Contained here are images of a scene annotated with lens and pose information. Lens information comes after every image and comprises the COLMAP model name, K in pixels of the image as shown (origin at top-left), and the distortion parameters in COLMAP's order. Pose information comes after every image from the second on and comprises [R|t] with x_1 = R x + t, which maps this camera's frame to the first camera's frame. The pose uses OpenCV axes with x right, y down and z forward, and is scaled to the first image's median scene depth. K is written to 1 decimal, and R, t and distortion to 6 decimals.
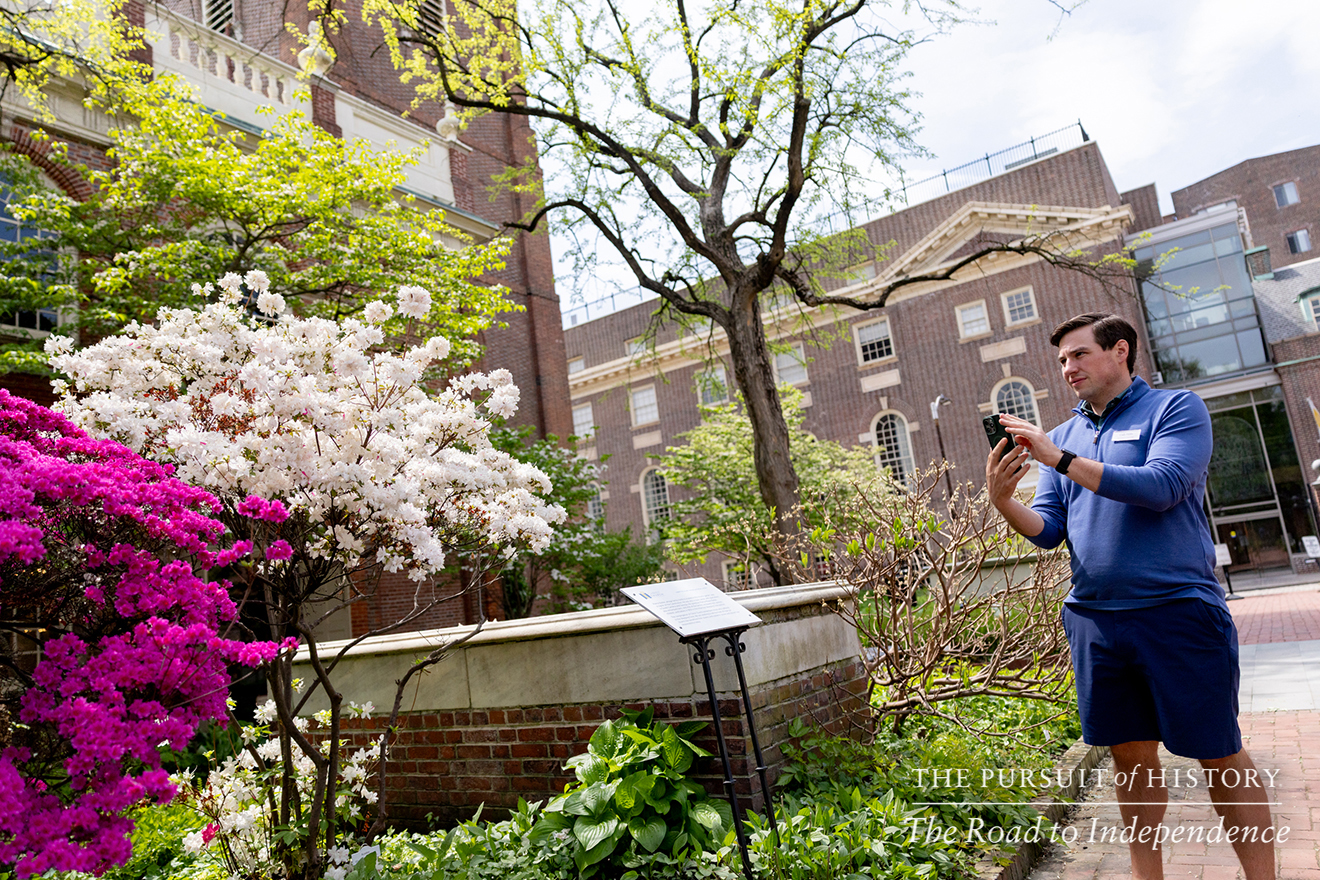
lens RADIAL K [[907.2, 0, 661.0], [0, 907.2, 454.4], [0, 0, 1]] dist [0.003141, -0.003994]
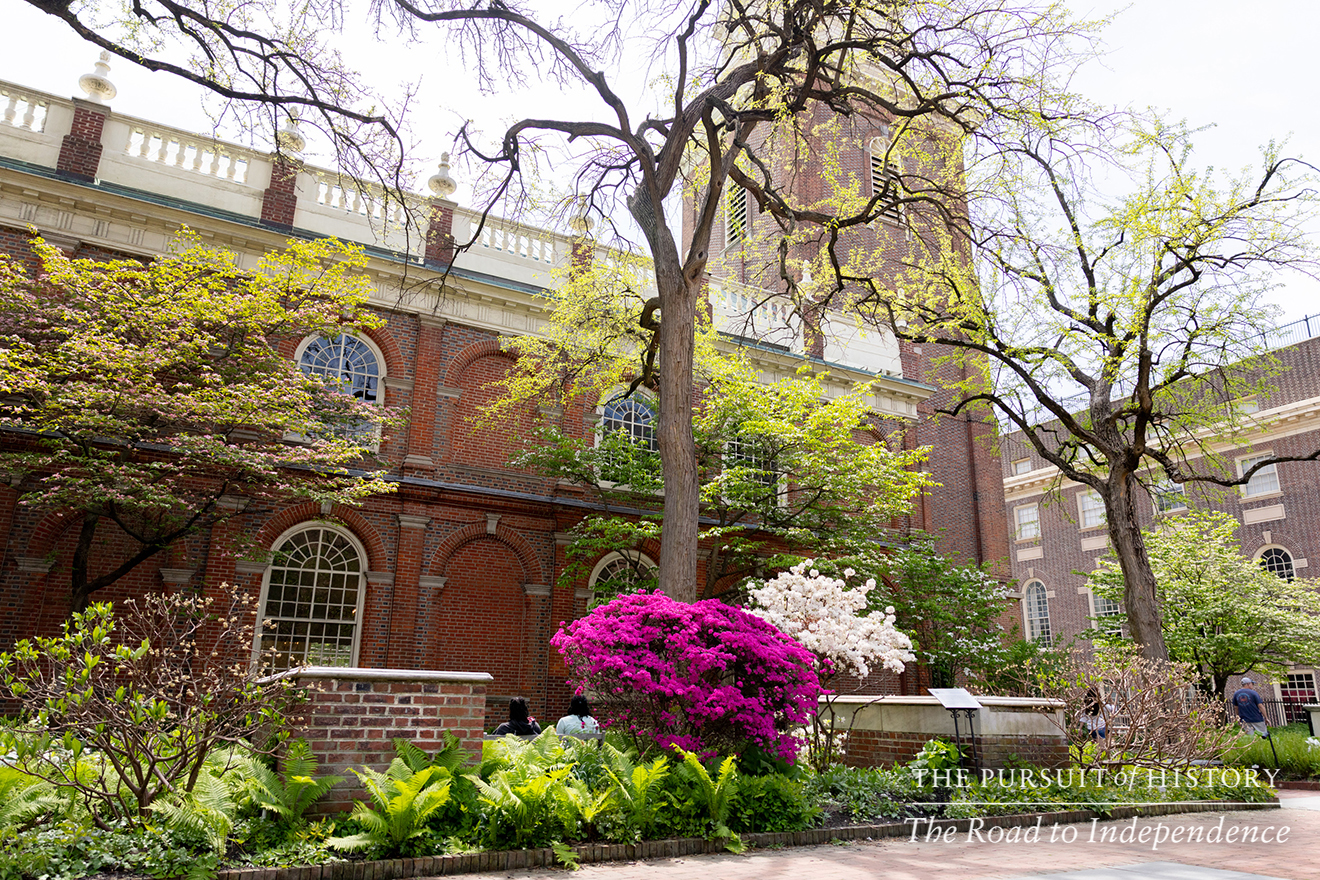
lens RADIAL K [[907.2, 0, 652.3], [0, 907.2, 435.6], [0, 0, 1]] dist [0.003141, -0.003994]
pose [[0.876947, 0.001312, -0.480586, 0.113562], [-0.048476, 0.995138, -0.085739, -0.073062], [0.478137, 0.098485, 0.872746, -0.405762]]
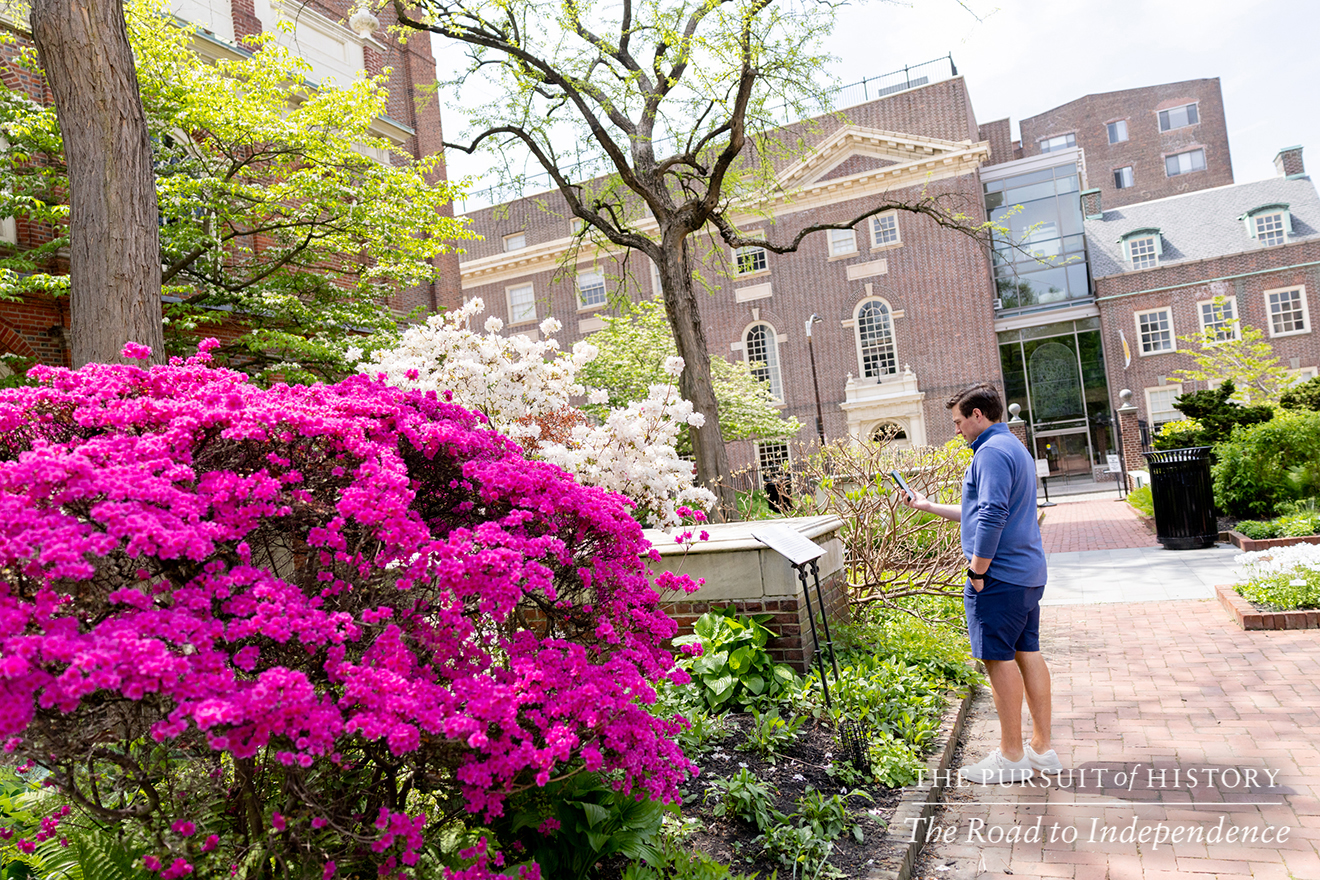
lens RADIAL K [[907.2, 0, 659.9], [0, 907.2, 452.0], [0, 0, 1]] dist [0.003141, -0.003994]
pose [[0.986259, 0.023550, 0.163518, -0.088184], [-0.042417, 0.992705, 0.112863, -0.031008], [-0.159668, -0.118248, 0.980063, -0.095342]]
